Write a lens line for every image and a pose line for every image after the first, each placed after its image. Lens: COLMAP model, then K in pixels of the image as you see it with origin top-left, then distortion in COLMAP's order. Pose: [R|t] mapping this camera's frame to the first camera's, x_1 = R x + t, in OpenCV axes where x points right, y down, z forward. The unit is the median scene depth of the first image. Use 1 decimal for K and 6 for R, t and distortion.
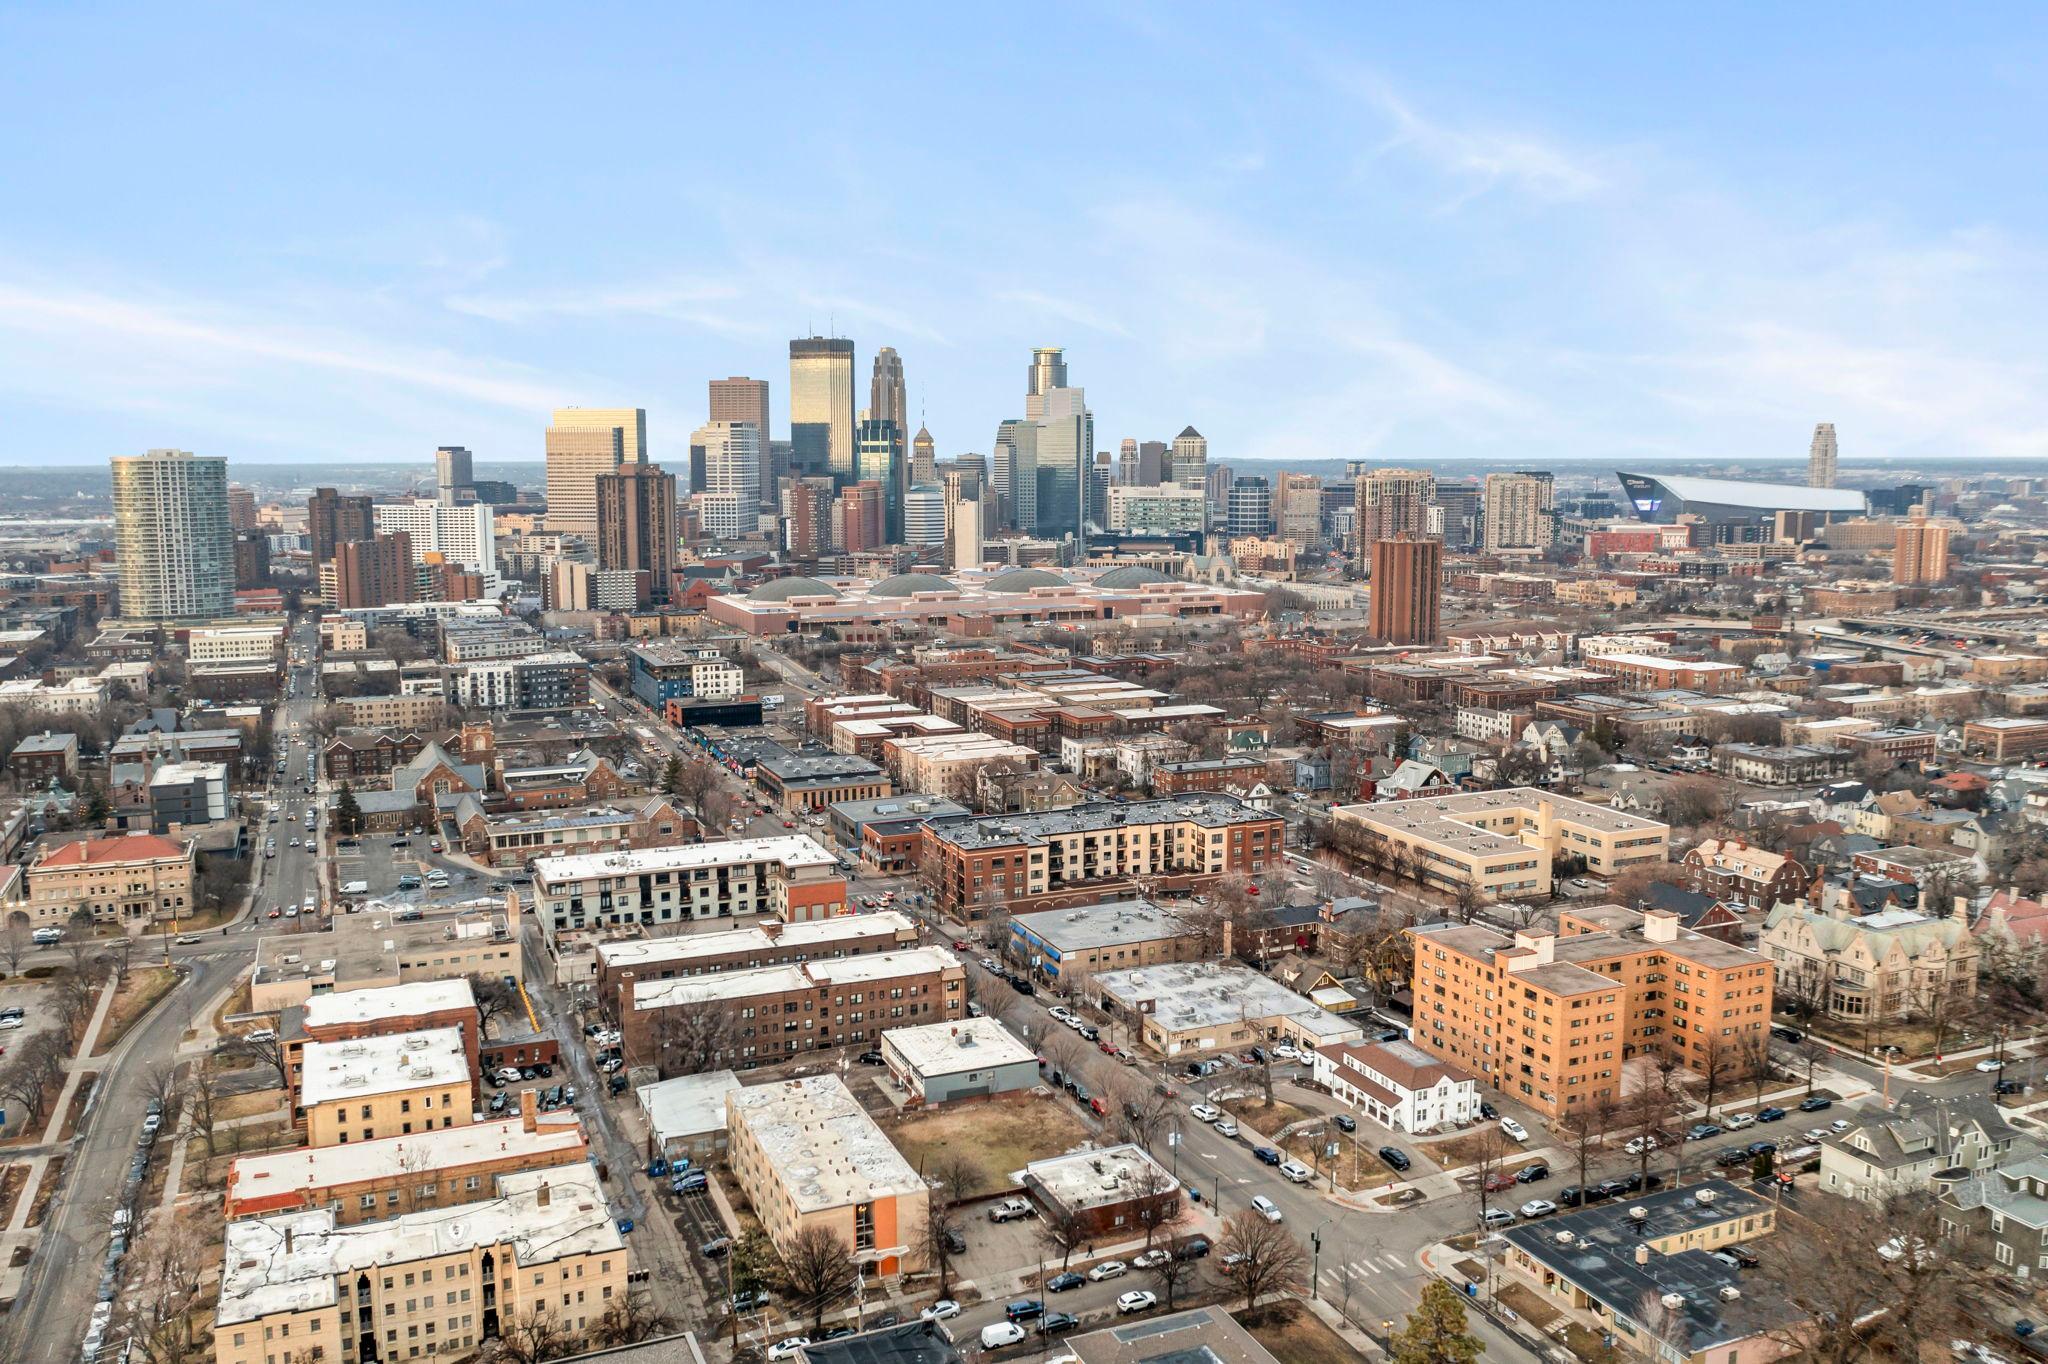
lens RADIAL K [[1611.7, 0, 1020.5], [0, 1611.7, 673.3], [0, 0, 1]] dist [-0.020996, 0.001273]
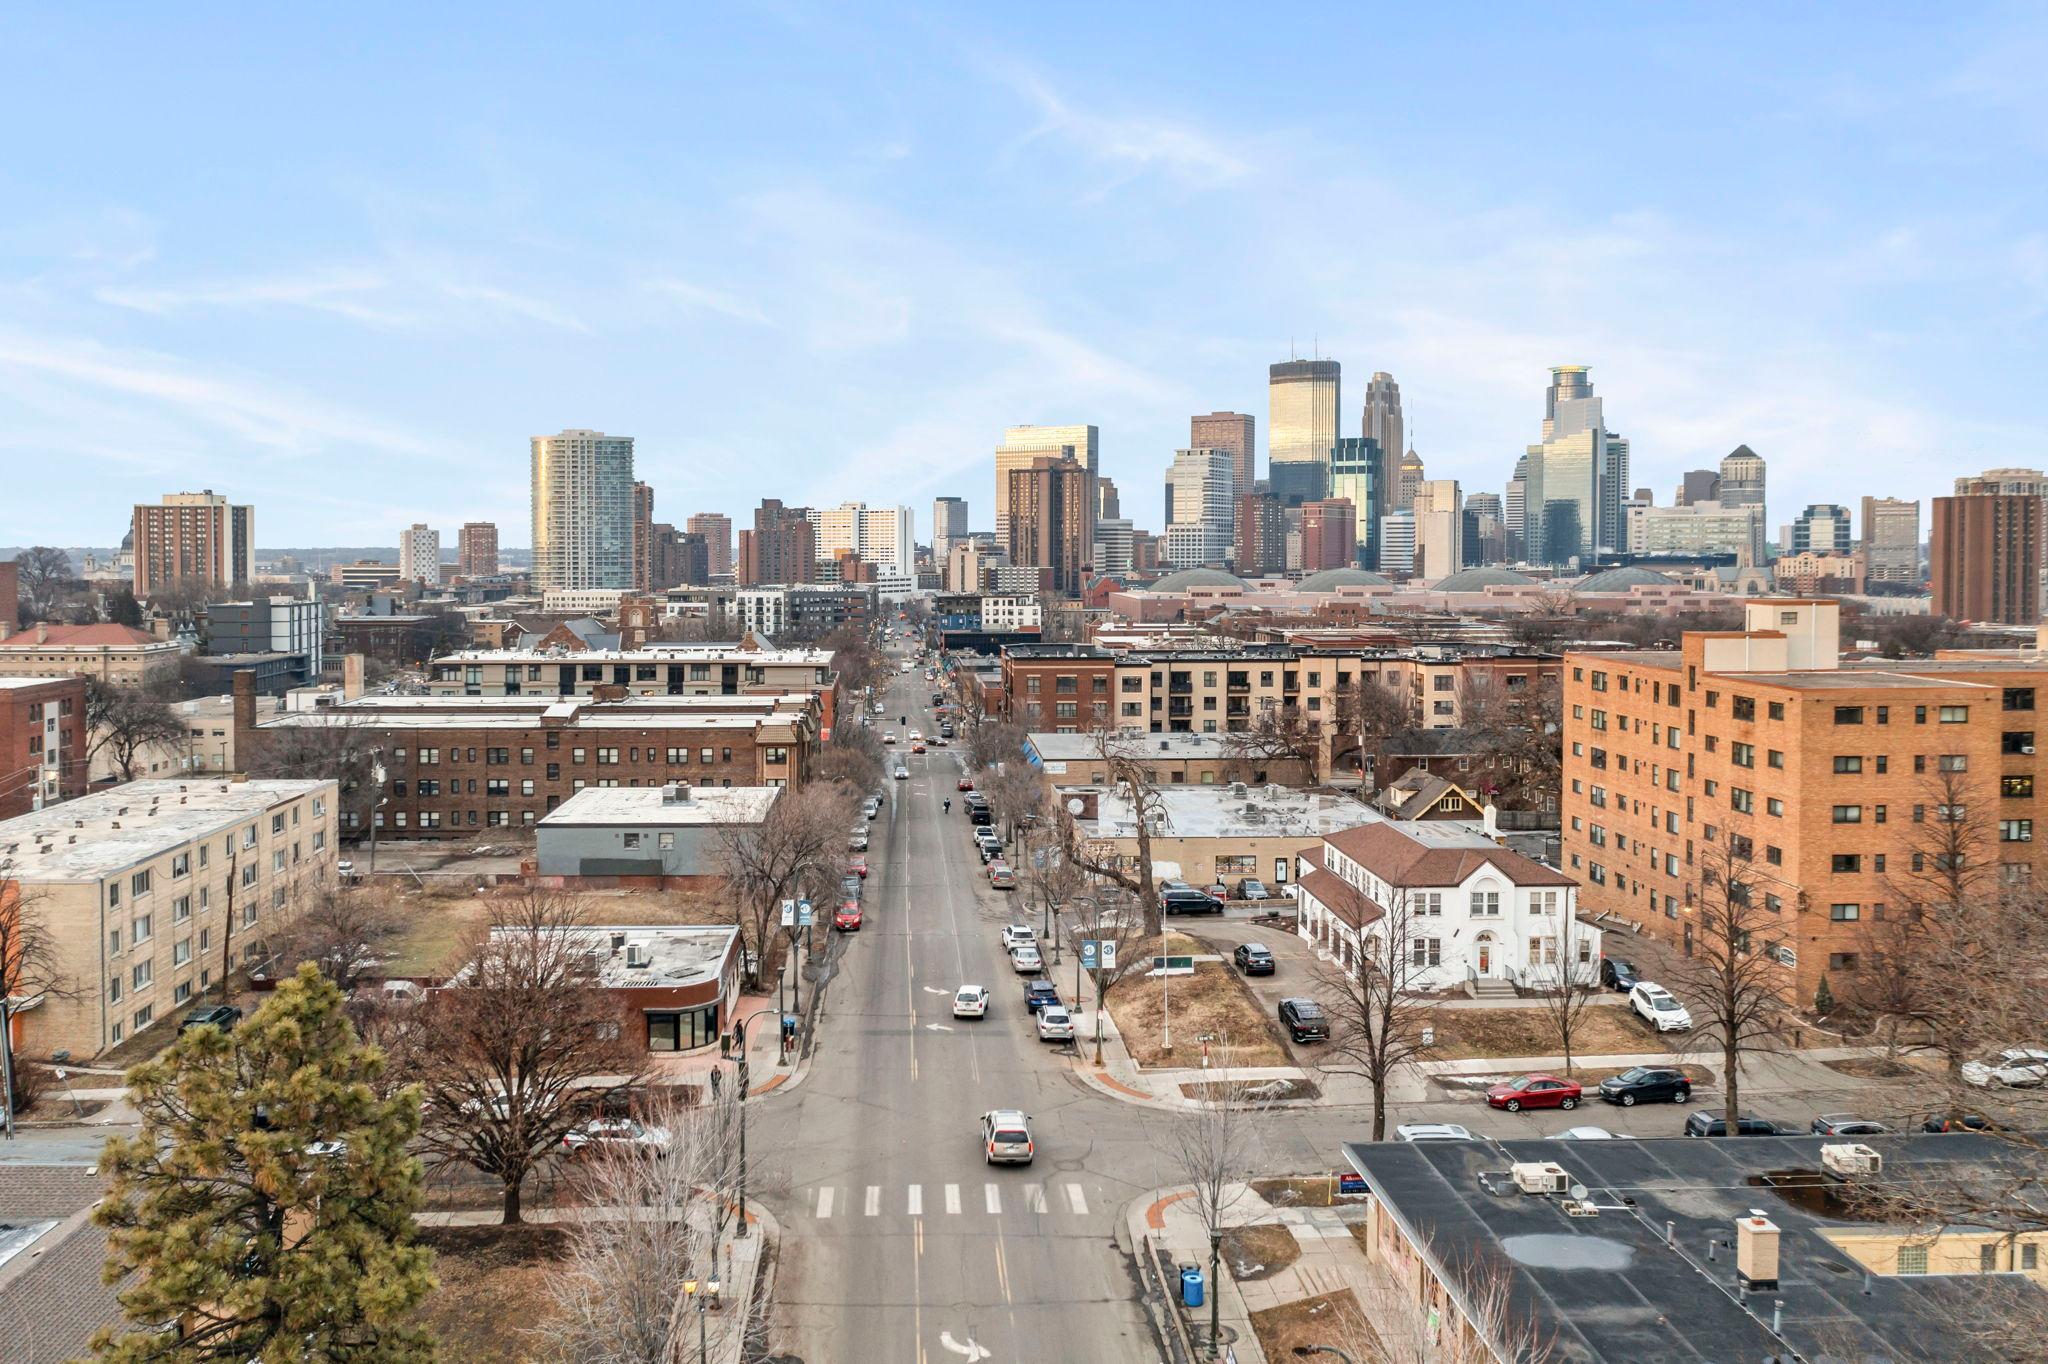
lens RADIAL K [[1644.1, 0, 935.7], [0, 1644.1, 611.7], [0, 0, 1]] dist [-0.022079, 0.005199]
pose [[0.927662, 0.012374, -0.373217, 0.176722], [-0.047803, 0.995163, -0.085826, 0.139462], [0.370350, 0.097459, 0.923766, 0.330626]]
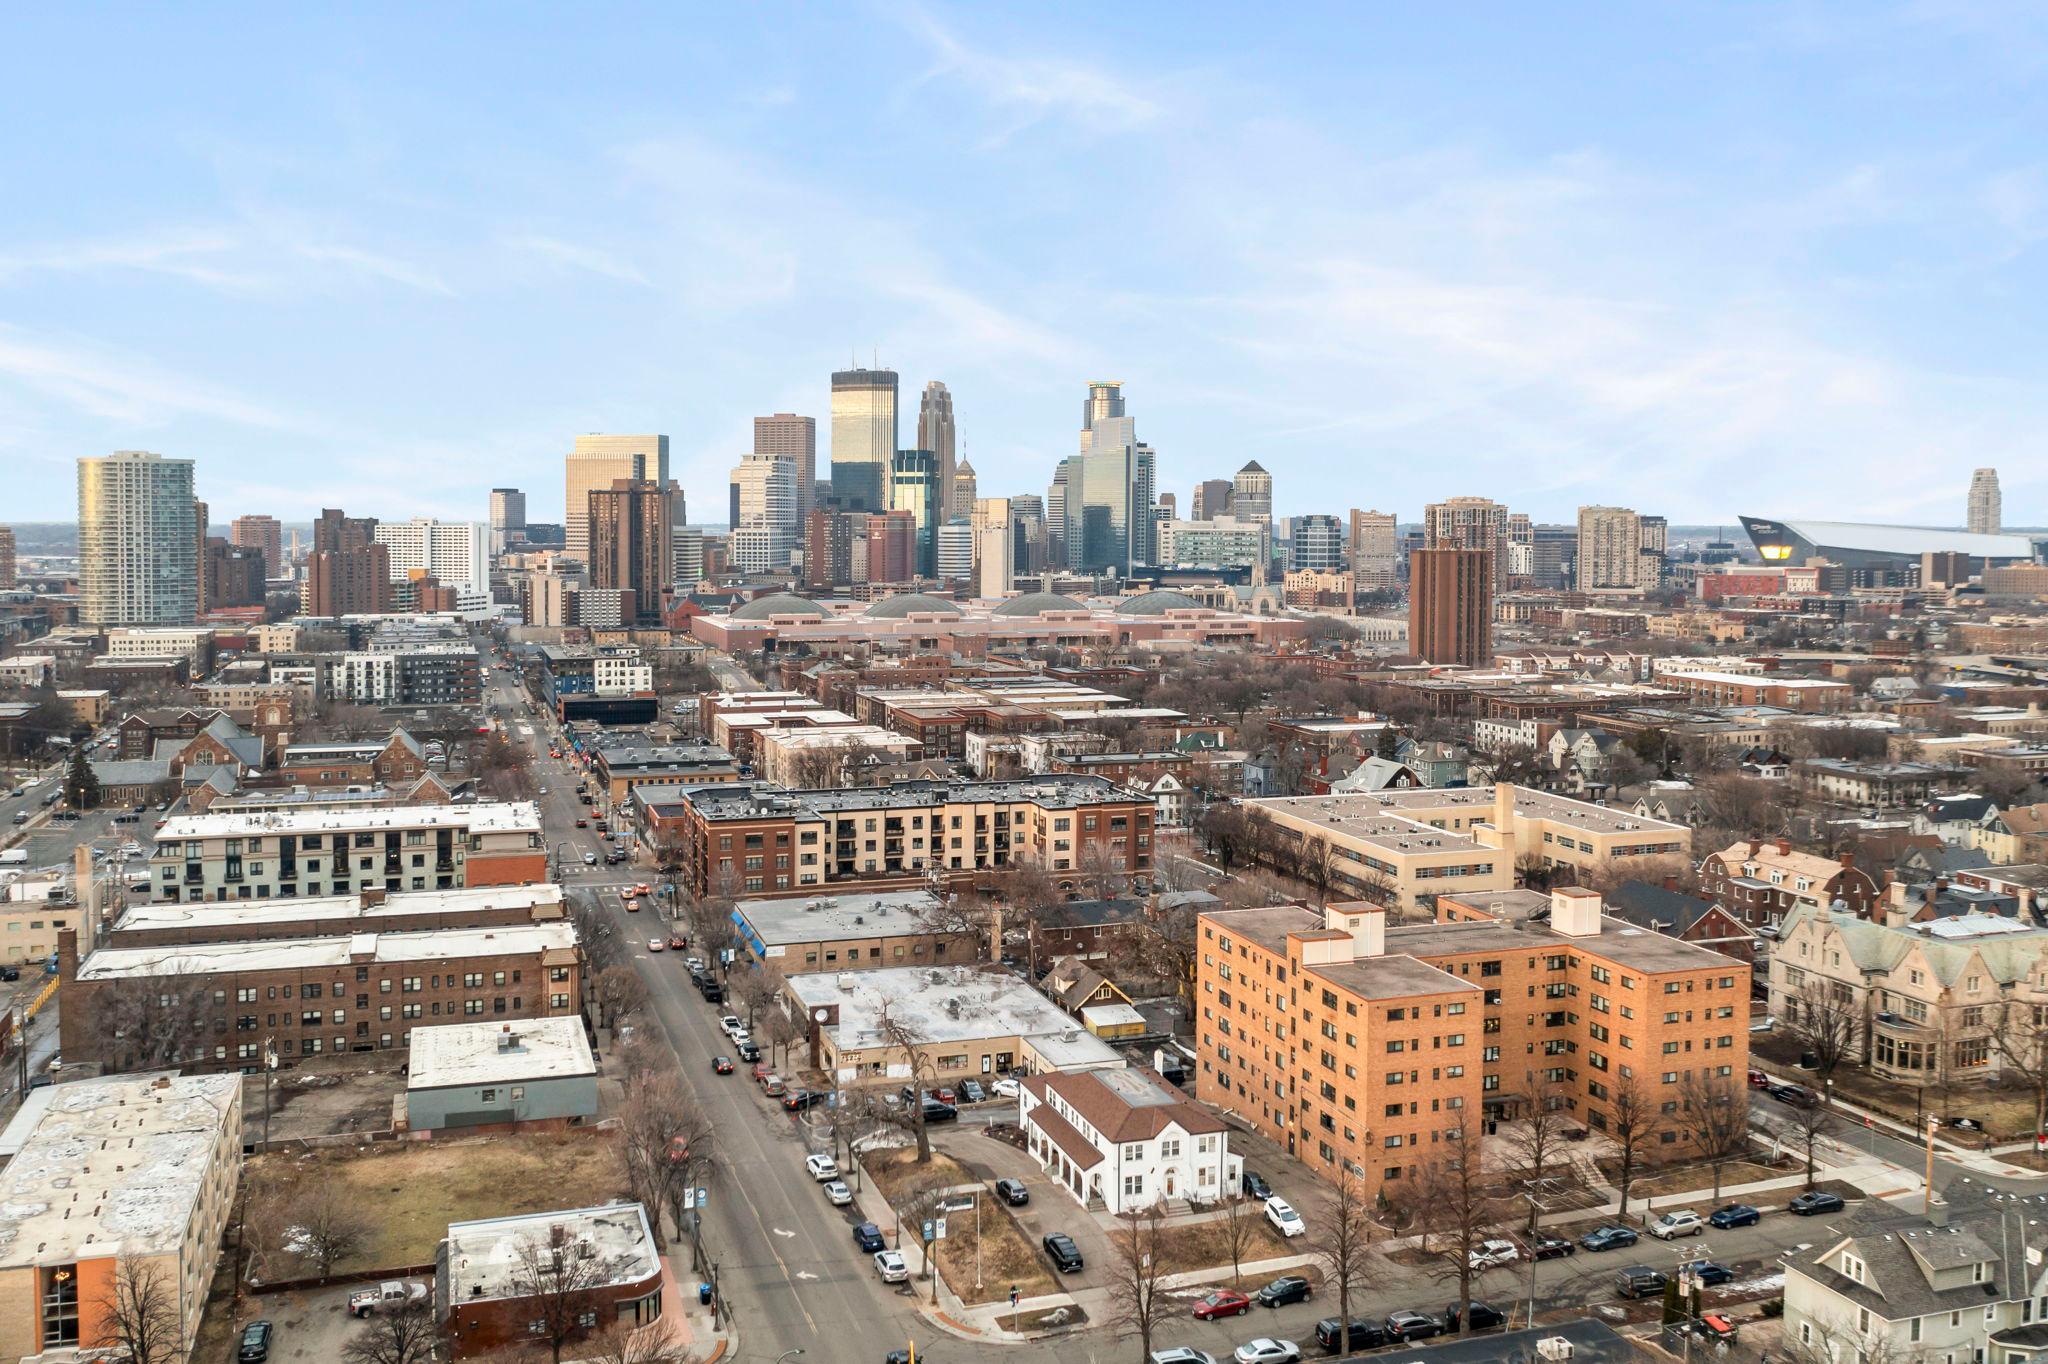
lens RADIAL K [[1652.0, 0, 919.4], [0, 1652.0, 597.7], [0, 0, 1]] dist [-0.018623, -0.000261]
pose [[0.992819, 0.009645, -0.119234, 0.147076], [-0.020113, 0.996014, -0.086900, 0.064821], [0.117921, 0.088674, 0.989056, 0.208750]]
